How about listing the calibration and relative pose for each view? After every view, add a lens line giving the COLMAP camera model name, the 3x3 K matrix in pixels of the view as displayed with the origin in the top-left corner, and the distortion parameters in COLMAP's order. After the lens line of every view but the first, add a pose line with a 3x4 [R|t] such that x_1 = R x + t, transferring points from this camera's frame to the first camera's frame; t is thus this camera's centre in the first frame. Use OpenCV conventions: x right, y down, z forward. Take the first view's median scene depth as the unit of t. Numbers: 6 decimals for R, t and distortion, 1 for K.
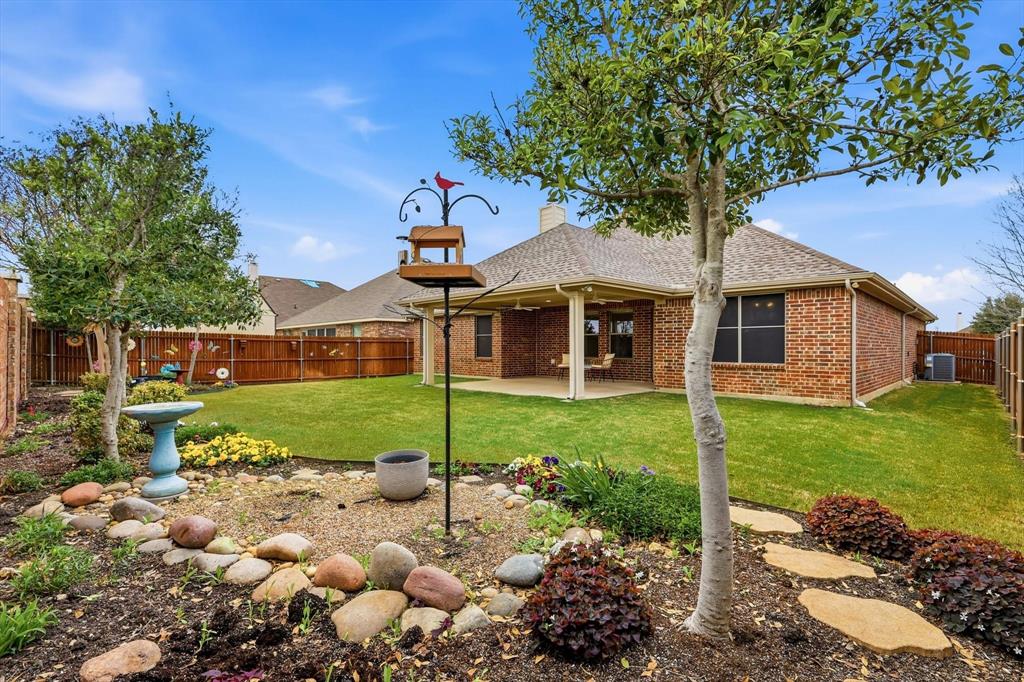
lens RADIAL K [[474.7, 0, 518.8], [0, 474.7, 344.1], [0, 0, 1]] dist [0.002507, 0.000255]
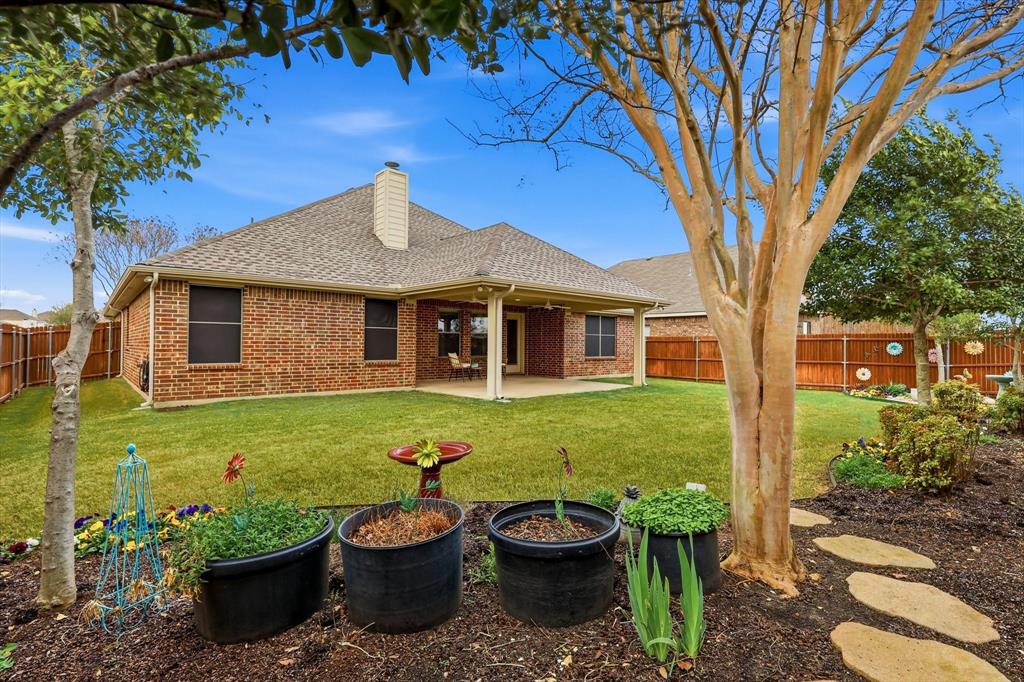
lens RADIAL K [[474.7, 0, 519.7], [0, 474.7, 344.1], [0, 0, 1]] dist [0.002507, 0.000255]
pose [[0.059695, 0.006624, 0.998195, -0.768586], [-0.012601, 0.999903, -0.005882, 0.006032], [-0.998137, -0.012227, 0.059773, 0.780789]]
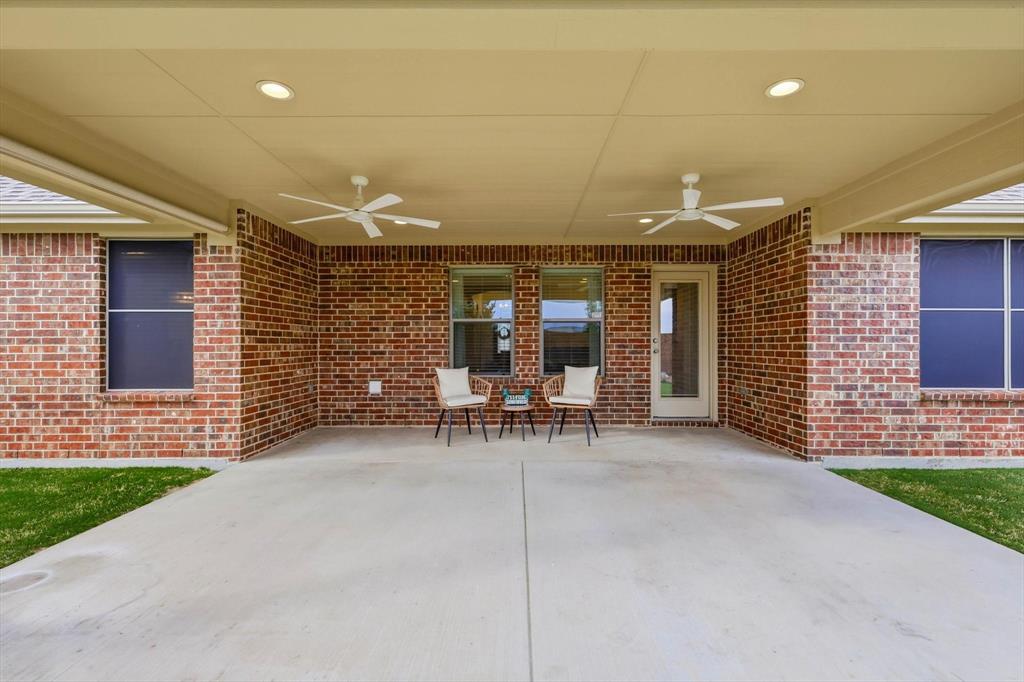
lens RADIAL K [[474.7, 0, 513.4], [0, 474.7, 341.2], [0, 0, 1]] dist [0.002507, 0.000255]
pose [[0.720279, 0.003191, 0.693677, -0.117434], [-0.004289, 0.999991, -0.000146, -0.001844], [-0.693672, -0.002869, 0.720286, 0.663998]]
